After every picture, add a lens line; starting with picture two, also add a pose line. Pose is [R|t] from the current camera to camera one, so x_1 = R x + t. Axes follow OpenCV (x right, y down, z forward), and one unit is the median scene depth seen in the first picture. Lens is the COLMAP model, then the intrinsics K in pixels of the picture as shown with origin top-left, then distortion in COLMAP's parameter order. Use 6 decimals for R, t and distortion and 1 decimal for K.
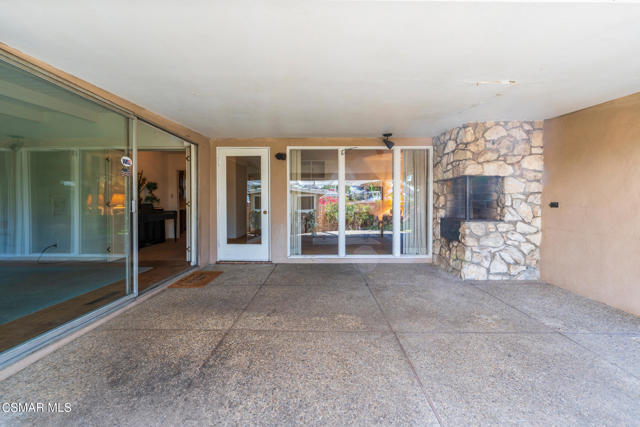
lens RADIAL K [[257.3, 0, 313.2], [0, 257.3, 205.8], [0, 0, 1]] dist [-0.000893, -0.000884]
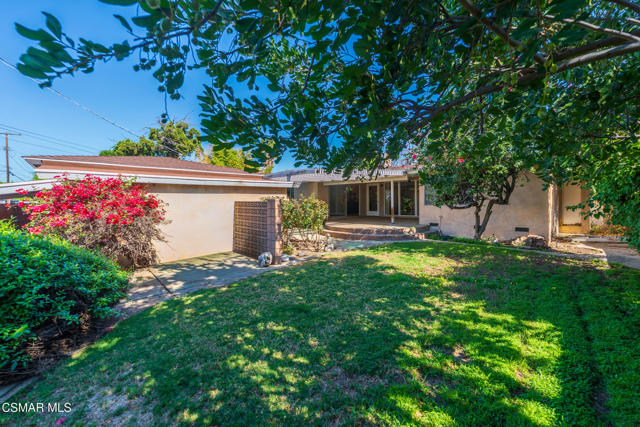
lens RADIAL K [[257.3, 0, 318.3], [0, 257.3, 207.5], [0, 0, 1]] dist [-0.000893, -0.000884]
pose [[0.701699, 0.002399, -0.712469, 2.190744], [0.004667, 0.999957, 0.007964, 0.081982], [0.712458, -0.008913, 0.701658, -2.590280]]
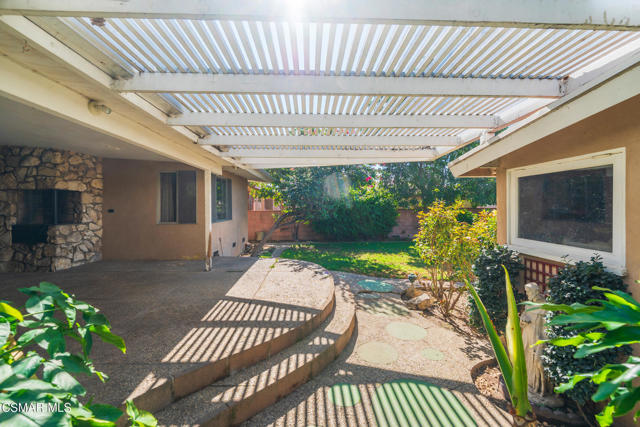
lens RADIAL K [[257.3, 0, 318.2], [0, 257.3, 207.5], [0, 0, 1]] dist [-0.000893, -0.000884]
pose [[-0.058375, -0.004899, 0.998283, -0.748459], [0.020273, 0.999776, 0.006091, -0.008396], [-0.998089, 0.020594, -0.058263, -0.221779]]
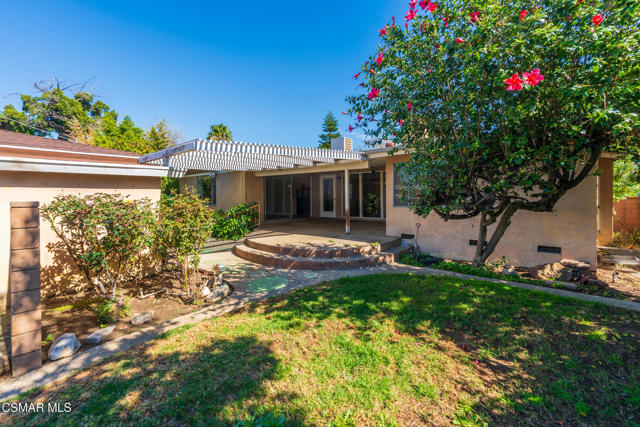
lens RADIAL K [[258.3, 0, 316.9], [0, 258.3, 202.5], [0, 0, 1]] dist [-0.001286, -0.000092]
pose [[0.776172, 0.002689, -0.630515, 1.727363], [0.004223, 0.999946, 0.009463, 0.032776], [0.630507, -0.010008, 0.776119, -1.542171]]
